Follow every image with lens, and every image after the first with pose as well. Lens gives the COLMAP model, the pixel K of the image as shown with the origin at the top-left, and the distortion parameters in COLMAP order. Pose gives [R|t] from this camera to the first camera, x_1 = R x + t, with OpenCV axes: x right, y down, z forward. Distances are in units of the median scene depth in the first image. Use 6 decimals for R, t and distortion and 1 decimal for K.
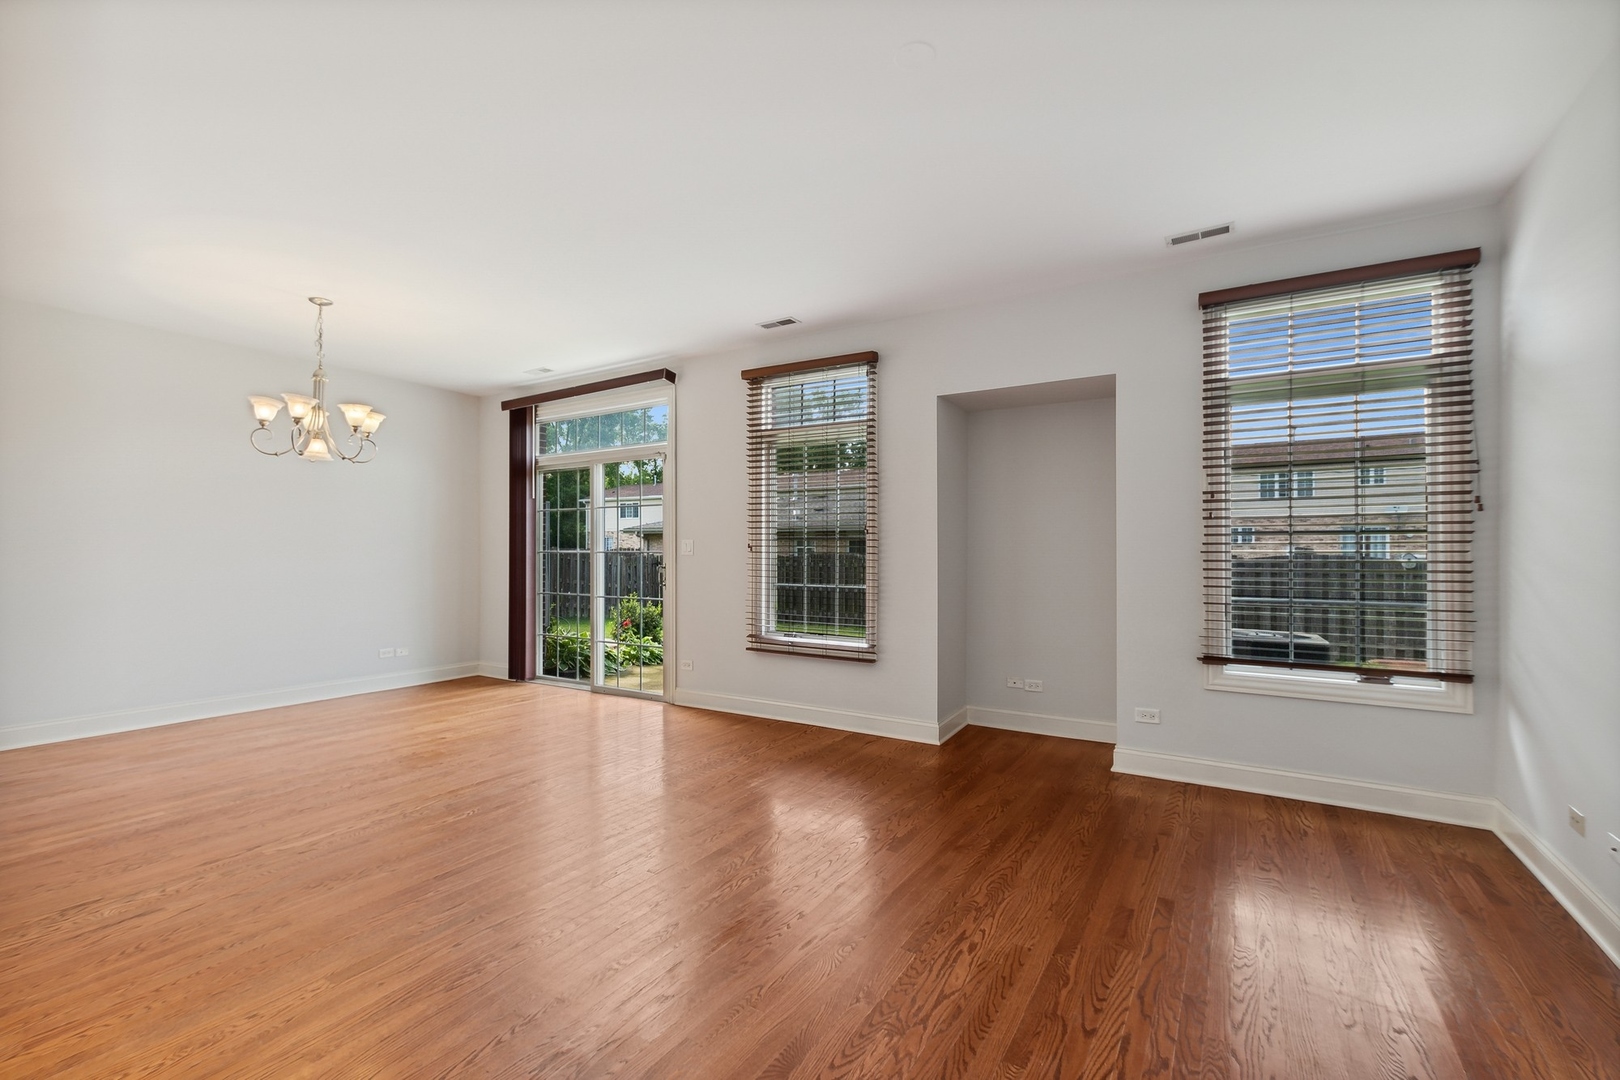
lens RADIAL K [[702.7, 0, 810.0], [0, 702.7, 540.0], [0, 0, 1]] dist [0.001267, 0.000026]
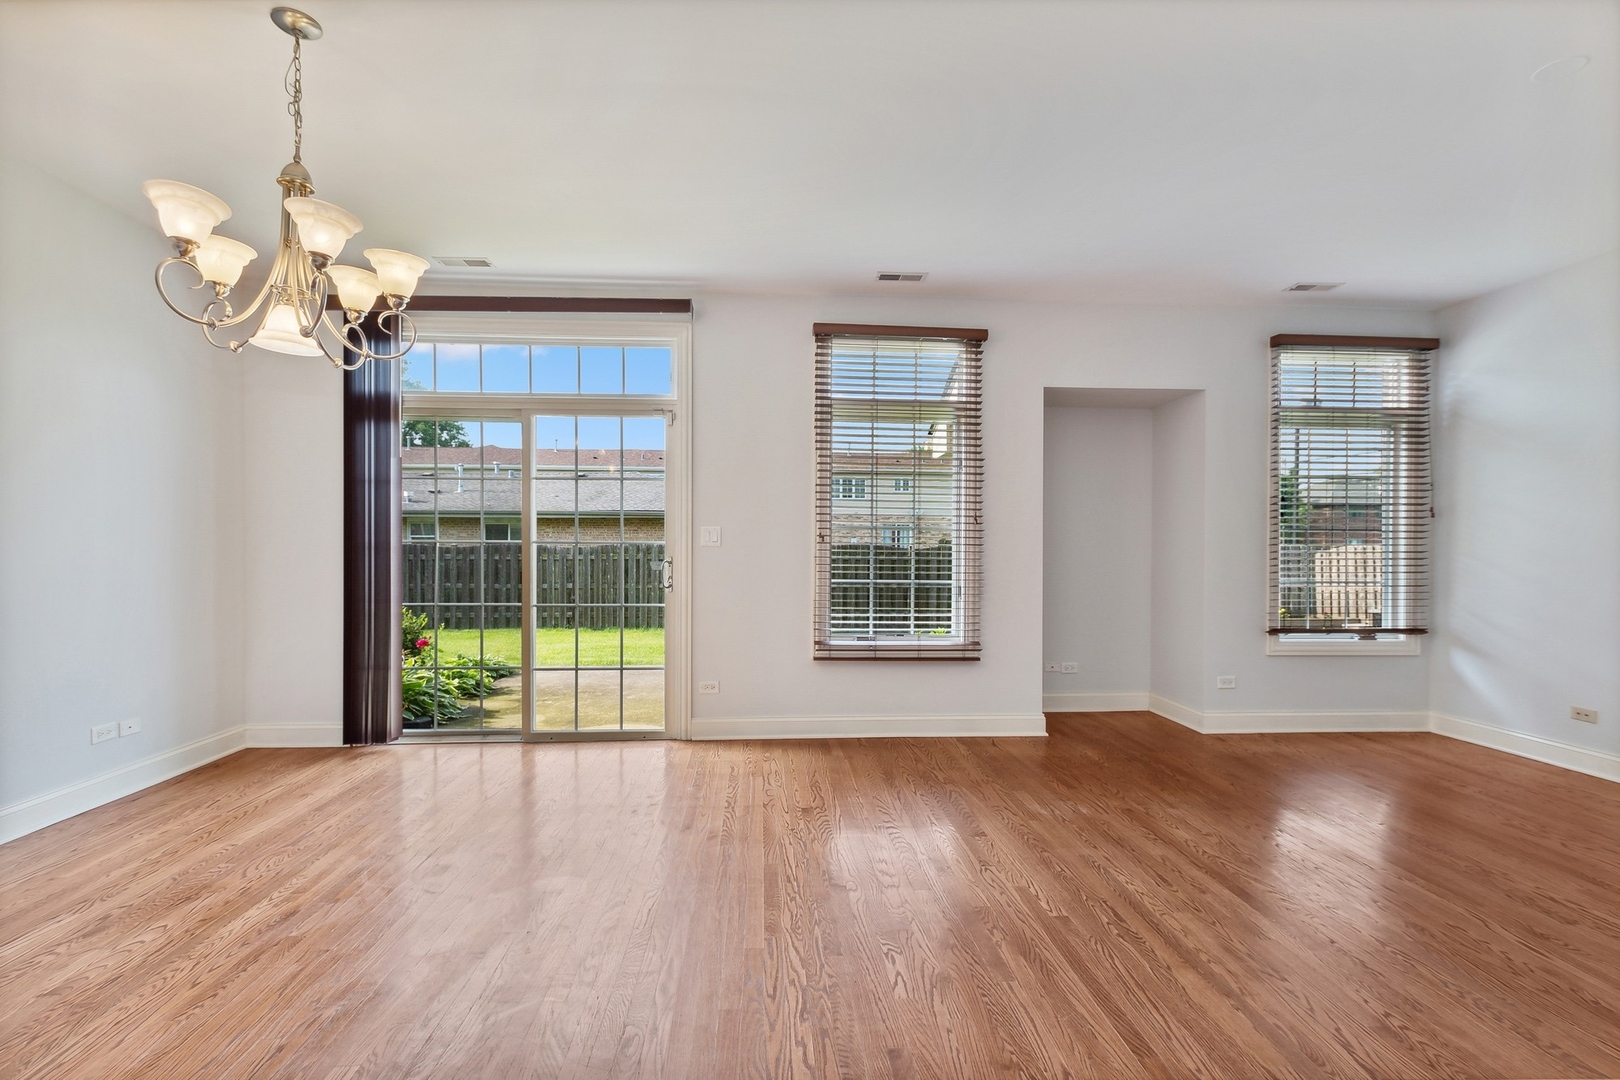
lens RADIAL K [[688.9, 0, 799.2], [0, 688.9, 544.5], [0, 0, 1]] dist [0.000073, -0.000138]
pose [[0.819297, 0.002110, 0.573365, -0.614271], [-0.013163, 0.999799, 0.015128, 0.007018], [-0.573218, -0.019941, 0.819160, 0.365158]]
